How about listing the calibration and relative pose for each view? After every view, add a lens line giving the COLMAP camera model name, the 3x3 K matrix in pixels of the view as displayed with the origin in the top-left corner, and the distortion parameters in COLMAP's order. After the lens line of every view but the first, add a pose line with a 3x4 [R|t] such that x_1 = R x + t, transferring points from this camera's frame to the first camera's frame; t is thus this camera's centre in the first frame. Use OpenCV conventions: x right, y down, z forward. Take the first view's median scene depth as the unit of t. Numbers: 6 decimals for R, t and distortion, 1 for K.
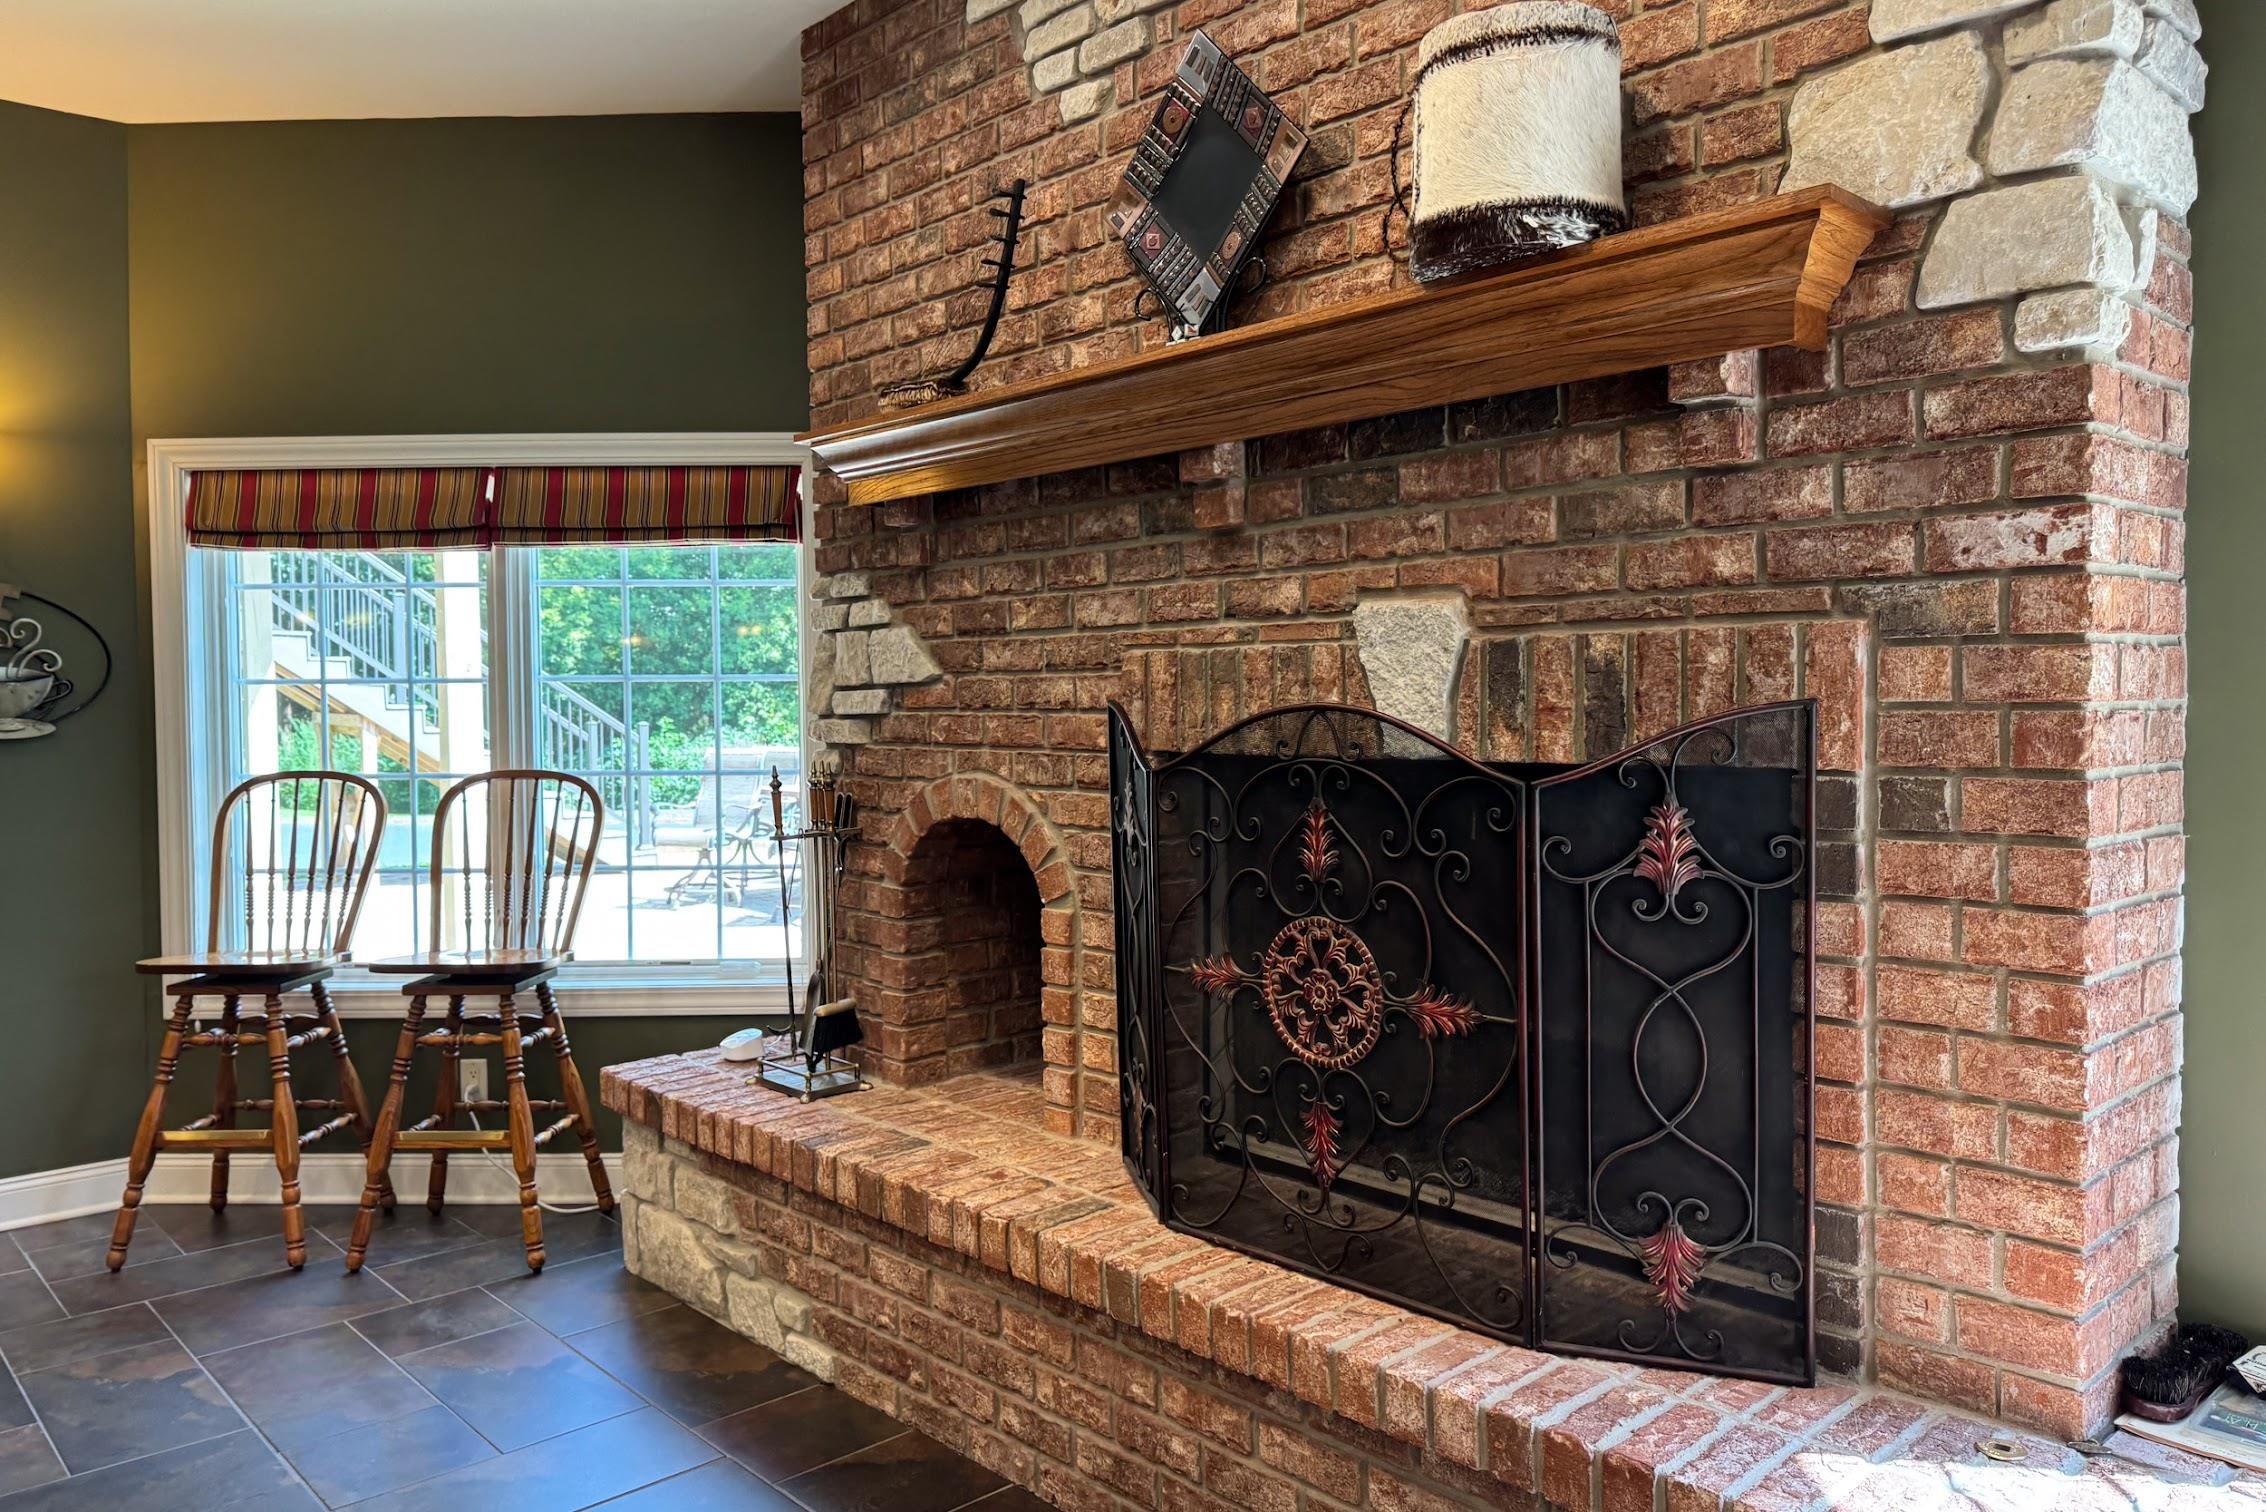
lens RADIAL K [[1604.5, 0, 1136.8], [0, 1604.5, 710.4], [0, 0, 1]] dist [0.074944, -0.004877]
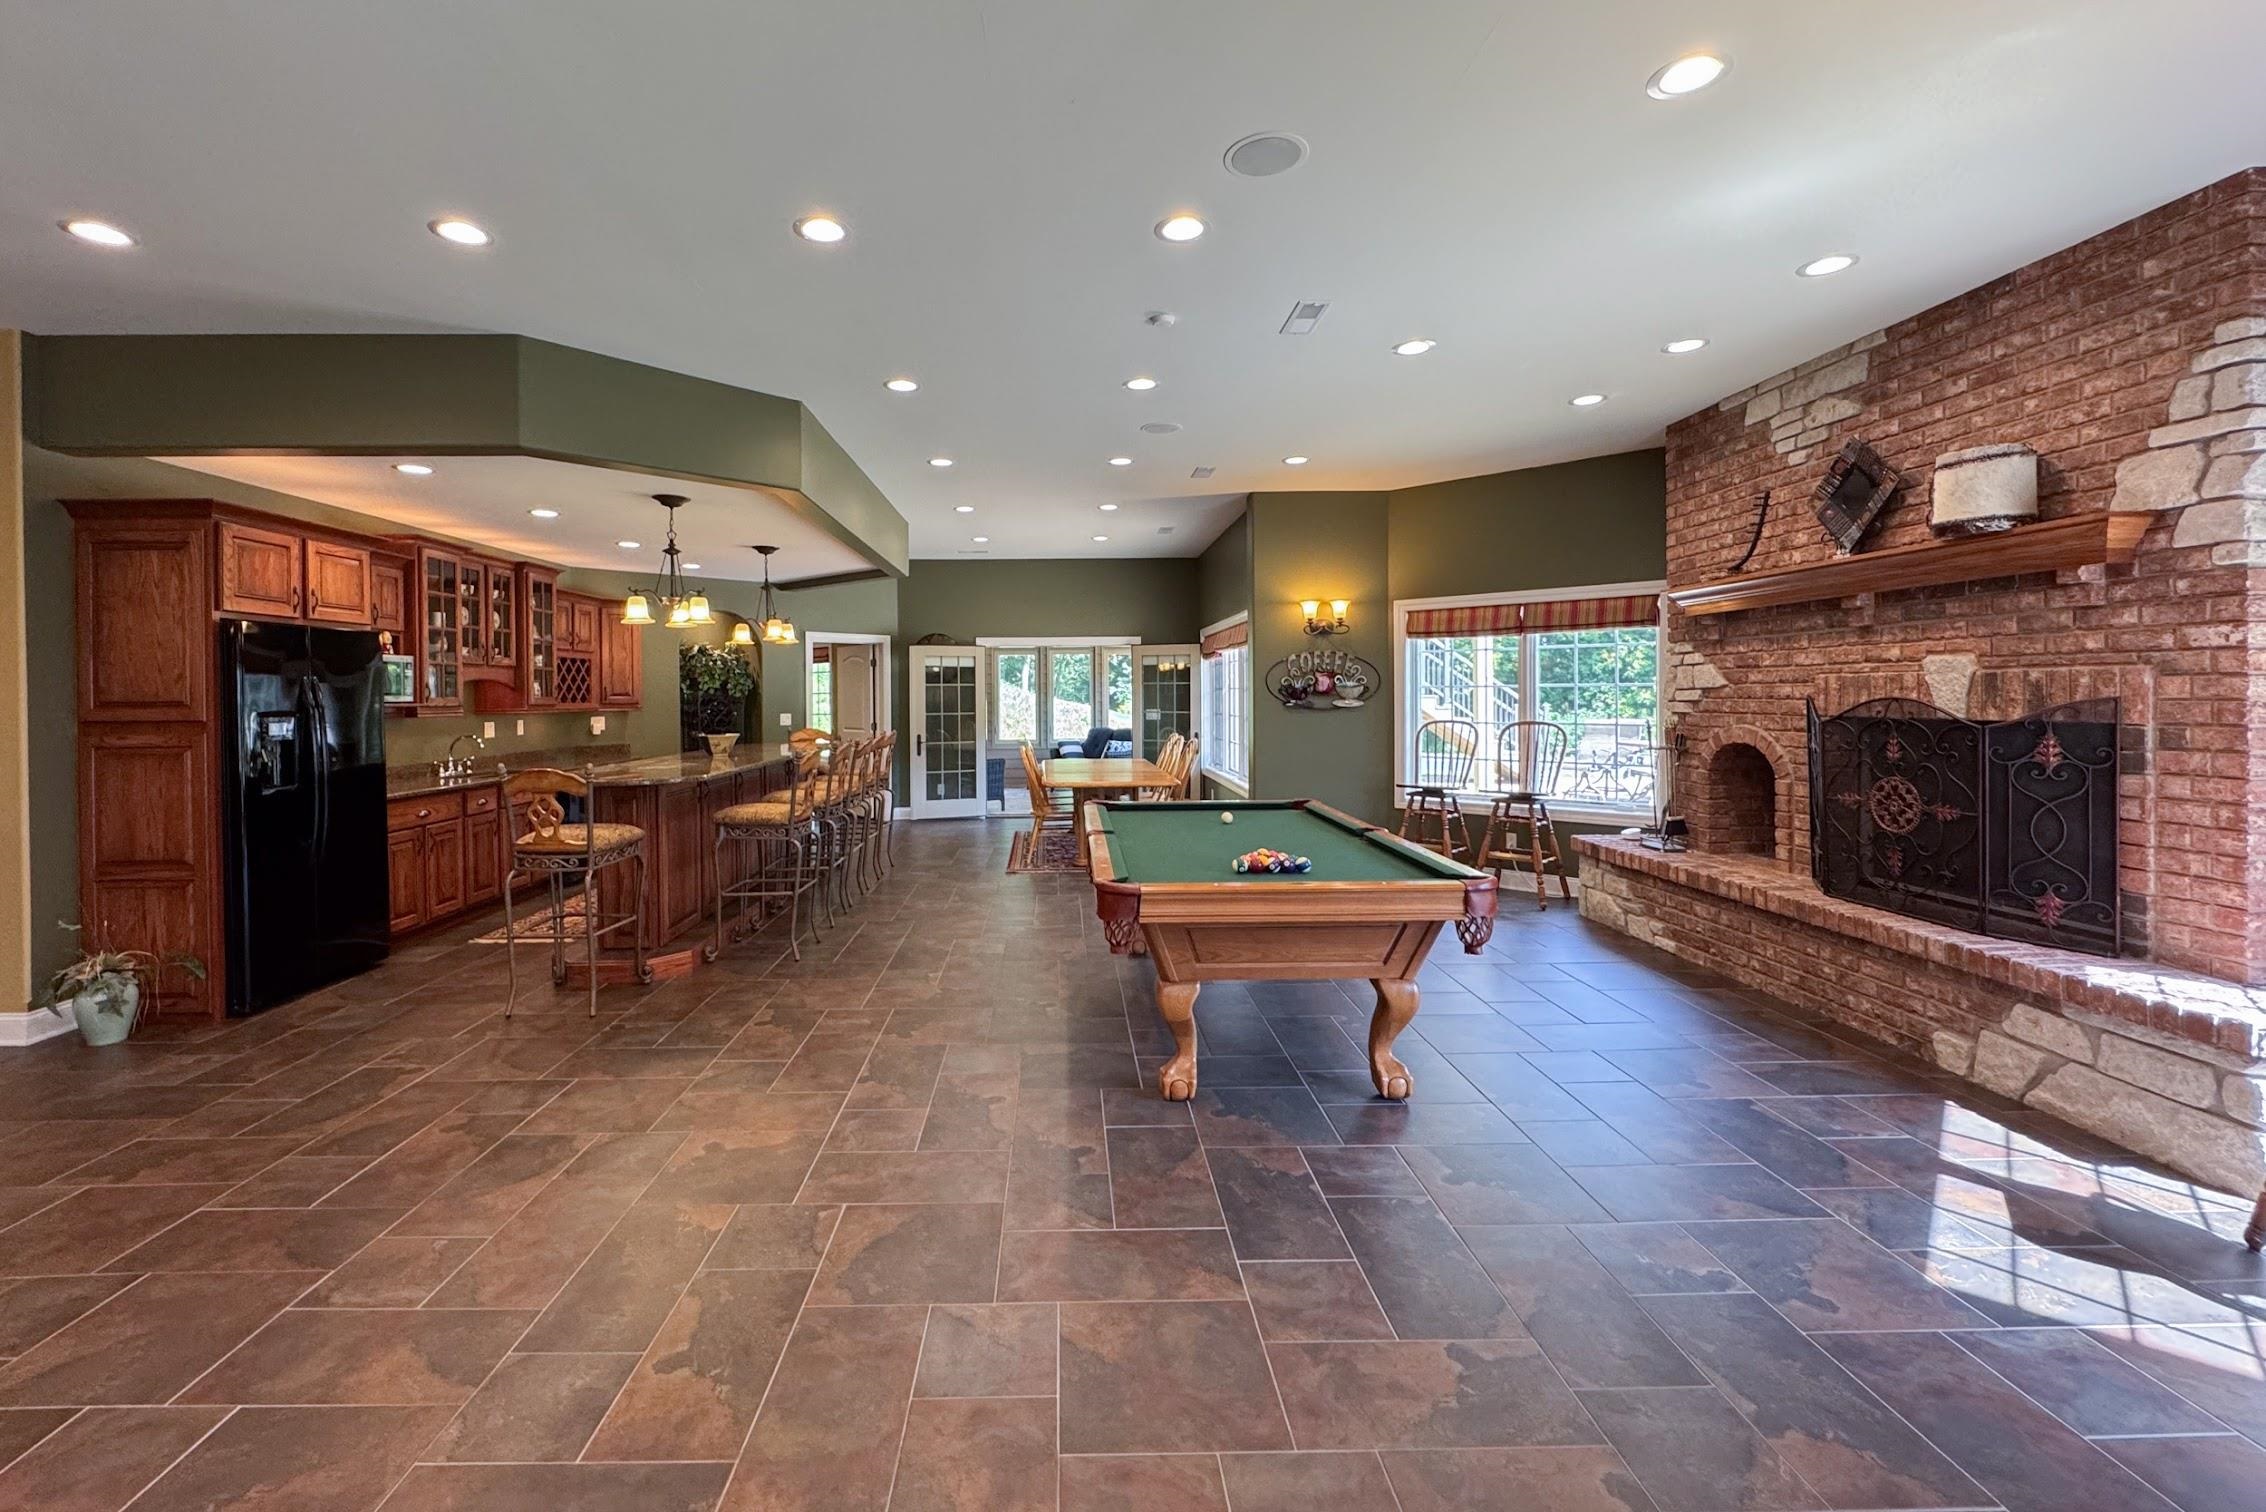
lens RADIAL K [[934.4, 0, 1089.5], [0, 934.4, 706.6], [0, 0, 1]] dist [0.000743, -0.002452]
pose [[0.745684, 0.013192, -0.666169, 0.137433], [-0.007211, 0.999905, 0.011729, 0.002901], [0.666261, -0.003942, 0.745708, -0.964150]]
